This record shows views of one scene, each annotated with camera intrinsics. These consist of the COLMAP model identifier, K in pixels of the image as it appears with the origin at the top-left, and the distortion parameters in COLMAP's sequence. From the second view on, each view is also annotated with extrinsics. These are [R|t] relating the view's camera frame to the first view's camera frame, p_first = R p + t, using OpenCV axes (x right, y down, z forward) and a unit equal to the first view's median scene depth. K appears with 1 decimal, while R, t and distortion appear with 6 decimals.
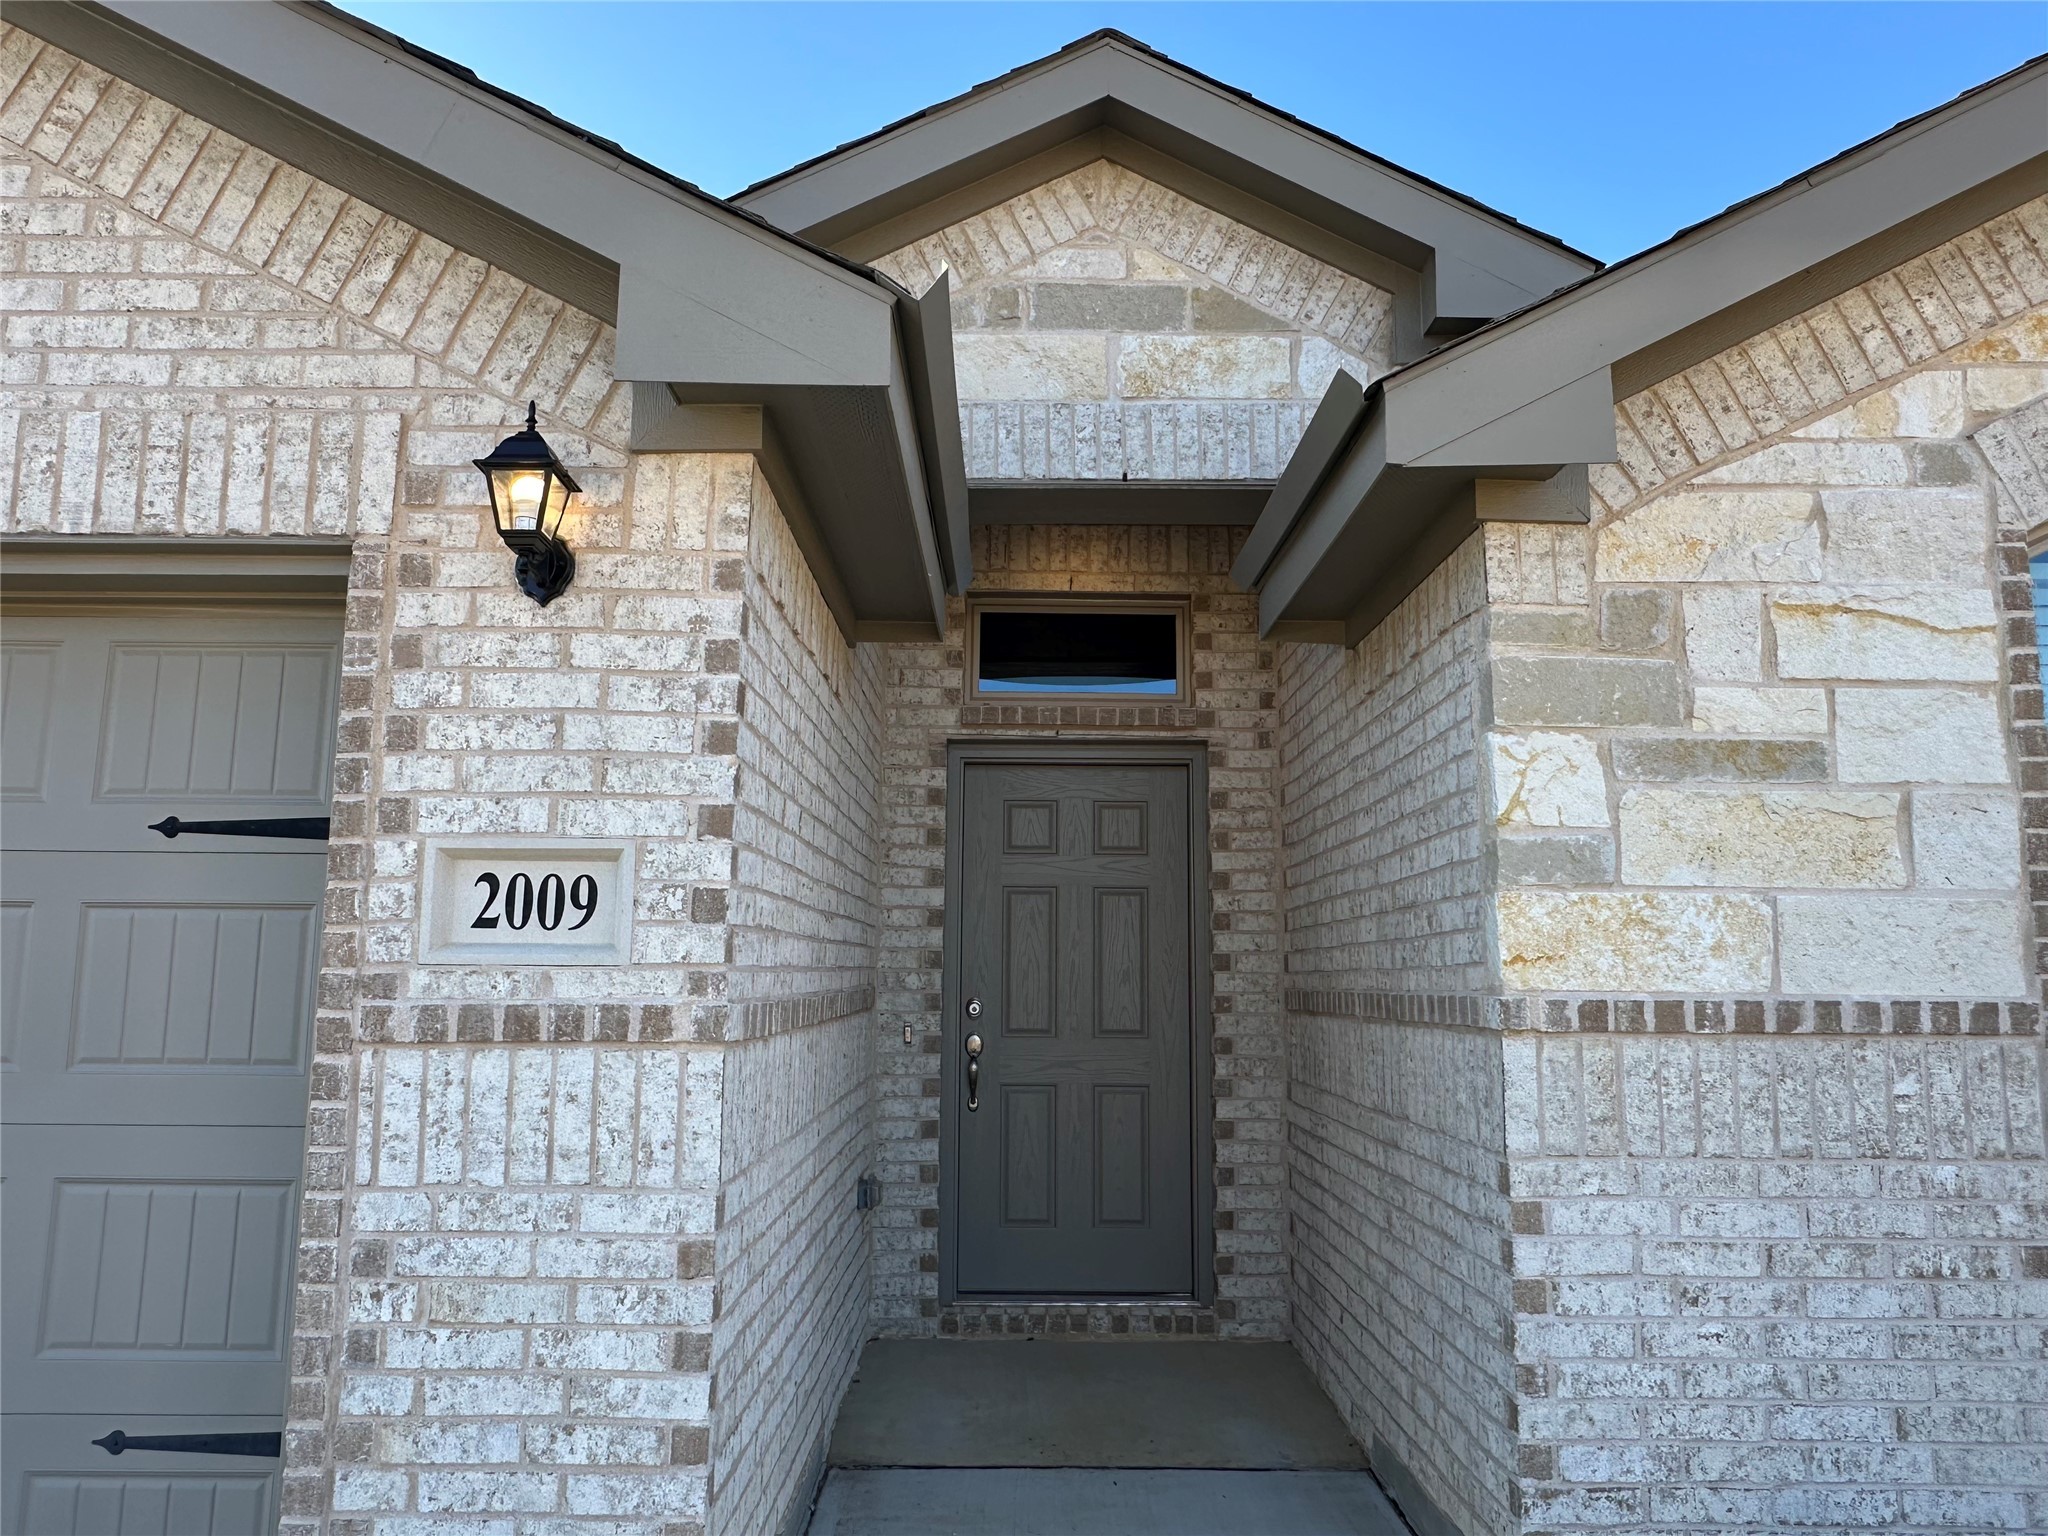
lens RADIAL K [[1420.8, 0, 1024.0], [0, 1420.8, 768.0], [0, 0, 1]] dist [-0.000105, -0.003637]
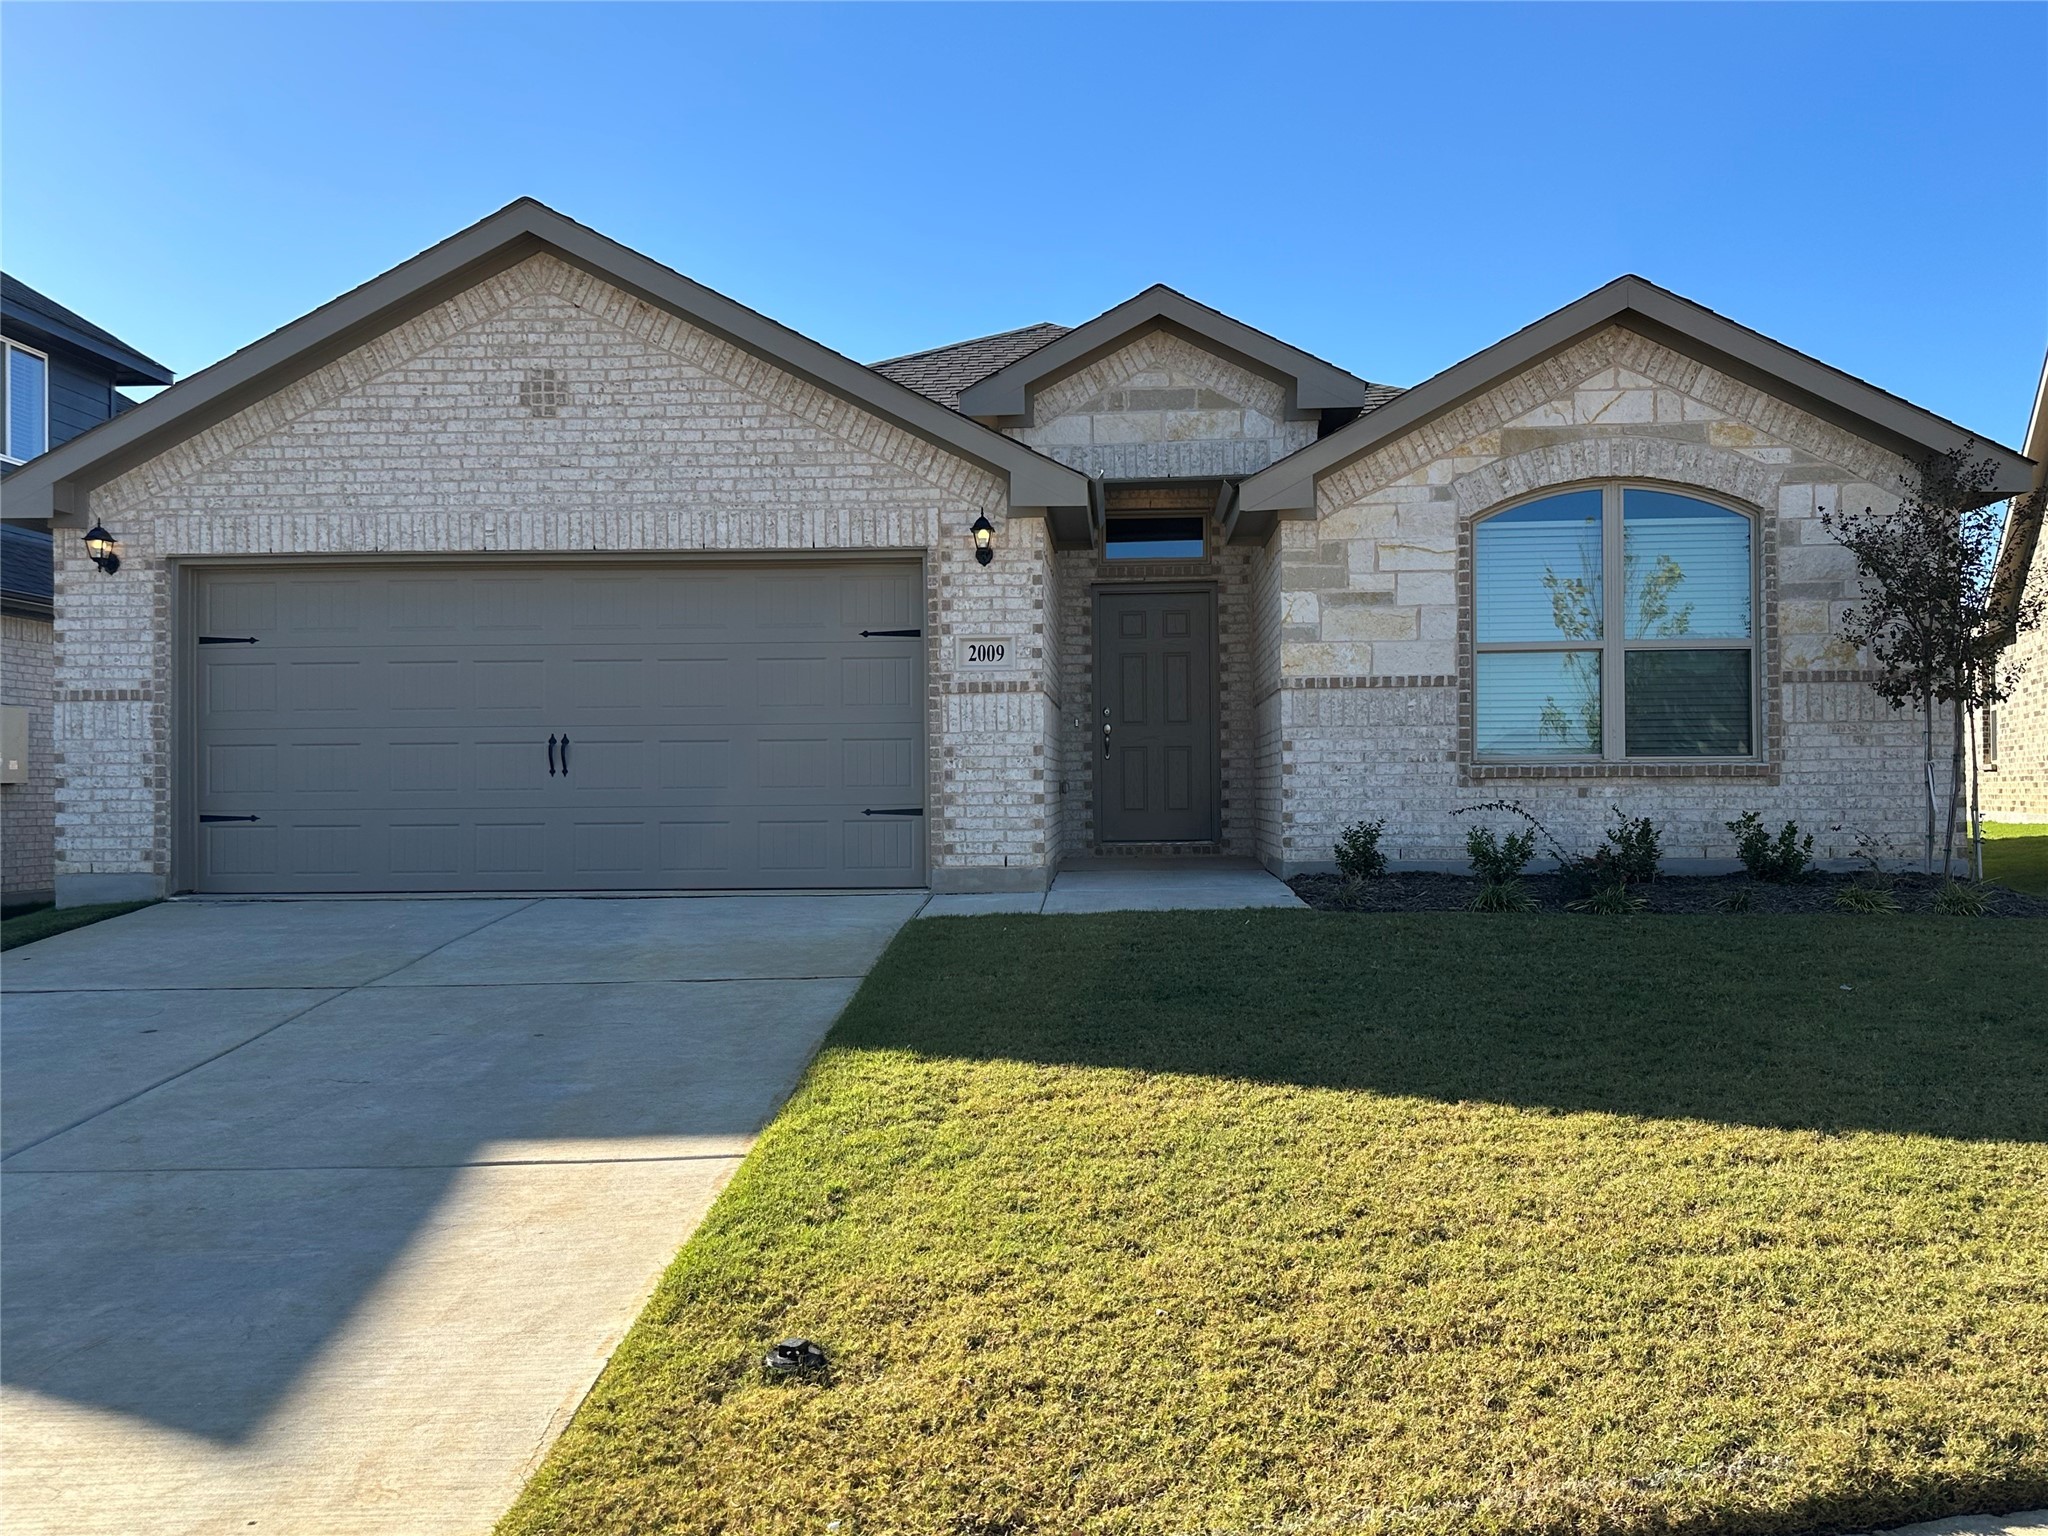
lens RADIAL K [[1663.0, 0, 1024.0], [0, 1663.0, 768.0], [0, 0, 1]] dist [0.158517, -0.000045]
pose [[0.997467, -0.017953, -0.068828, 0.019842], [0.026986, 0.990796, 0.132648, -0.147391], [0.065813, -0.134169, 0.988771, -2.731017]]
